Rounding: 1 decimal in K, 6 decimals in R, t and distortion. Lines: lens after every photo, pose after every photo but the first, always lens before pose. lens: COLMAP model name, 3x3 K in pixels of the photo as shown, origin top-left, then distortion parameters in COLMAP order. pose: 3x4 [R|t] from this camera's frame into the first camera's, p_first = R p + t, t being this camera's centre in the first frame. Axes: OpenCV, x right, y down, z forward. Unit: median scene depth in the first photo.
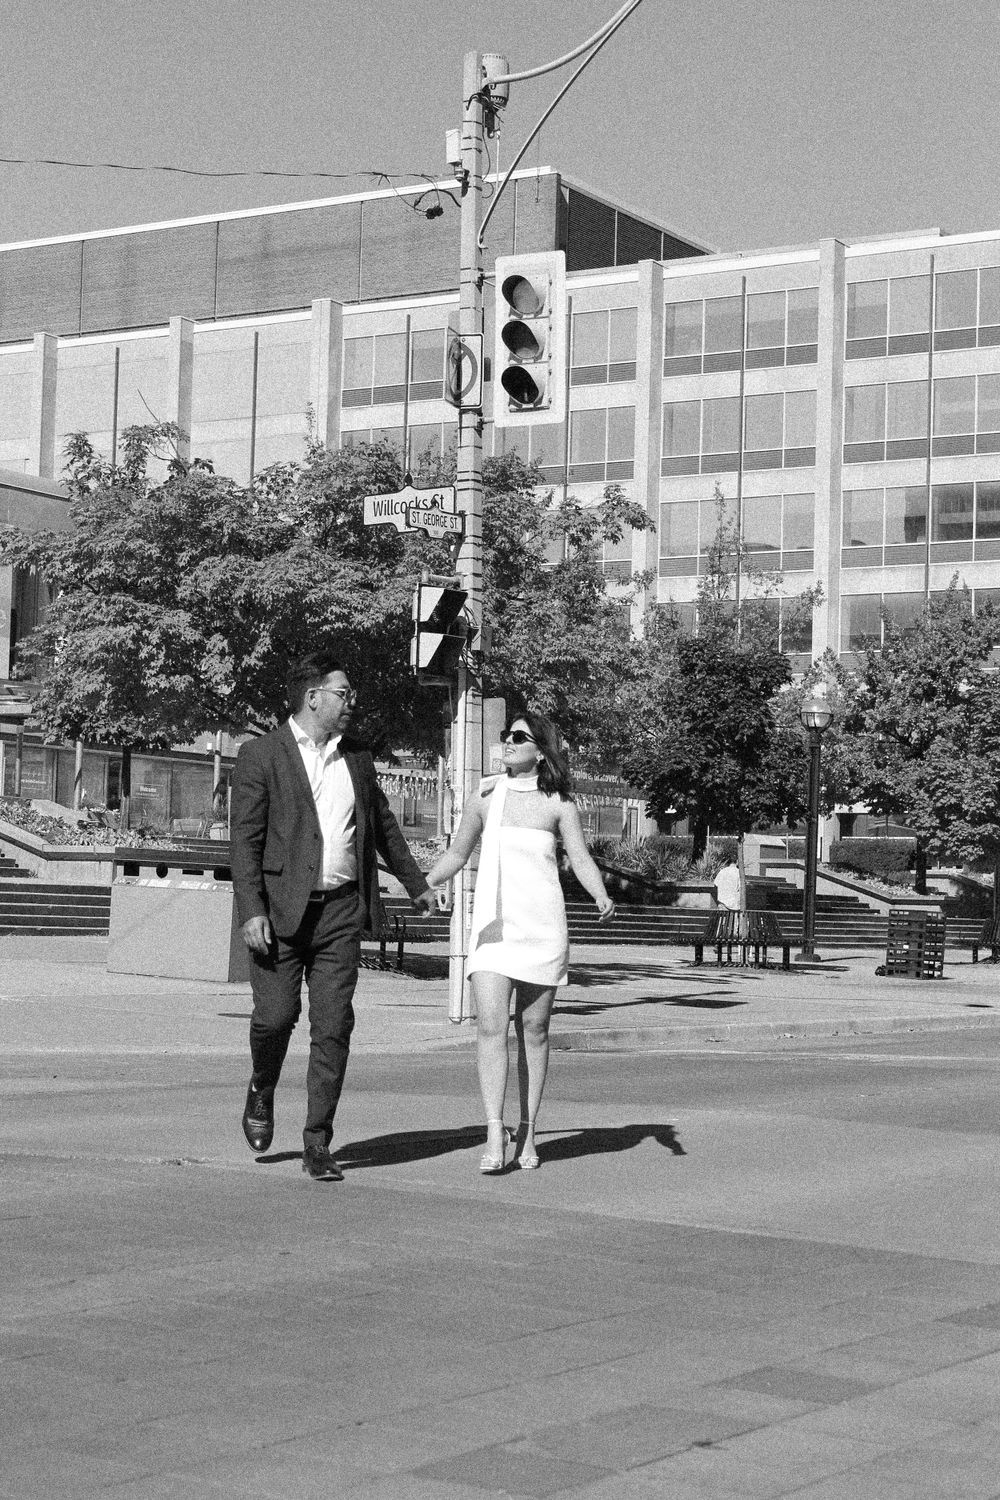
lens RADIAL K [[2715.2, 0, 500.0], [0, 2715.2, 750.0], [0, 0, 1]] dist [-0.019987, -0.069497]
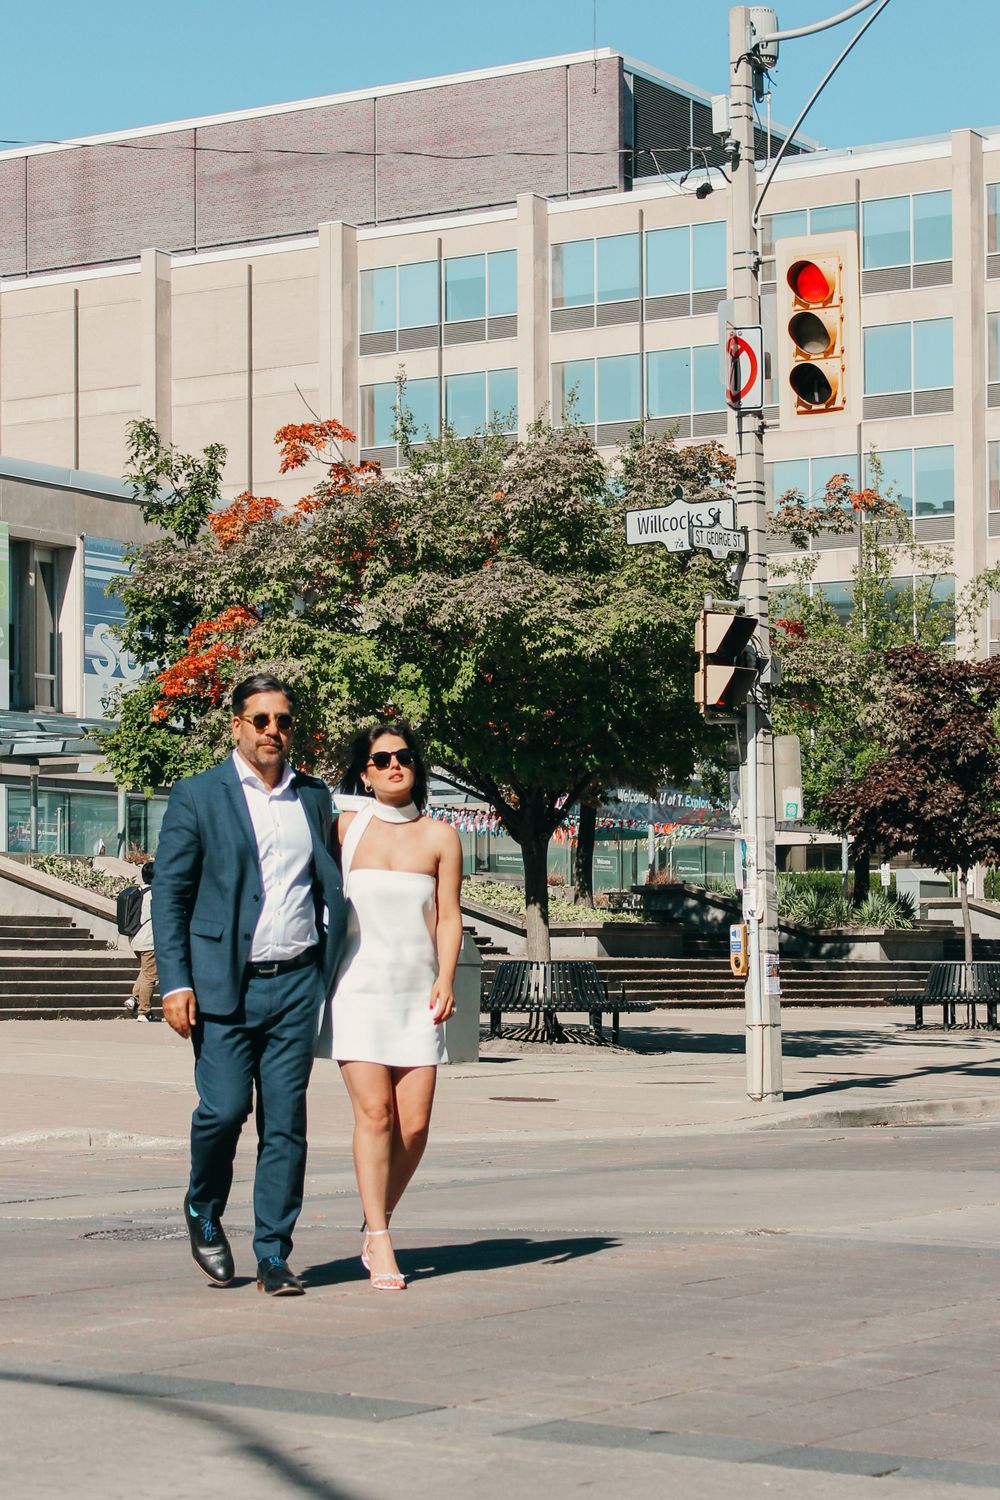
lens RADIAL K [[3423.0, 0, 500.0], [0, 3423.0, 915.3], [0, 0, 1]] dist [-0.055772, 0.013608]
pose [[0.999496, -0.031507, -0.003794, -0.069804], [0.031641, 0.998572, 0.043048, -0.008614], [0.002432, -0.043147, 0.999066, -0.093622]]
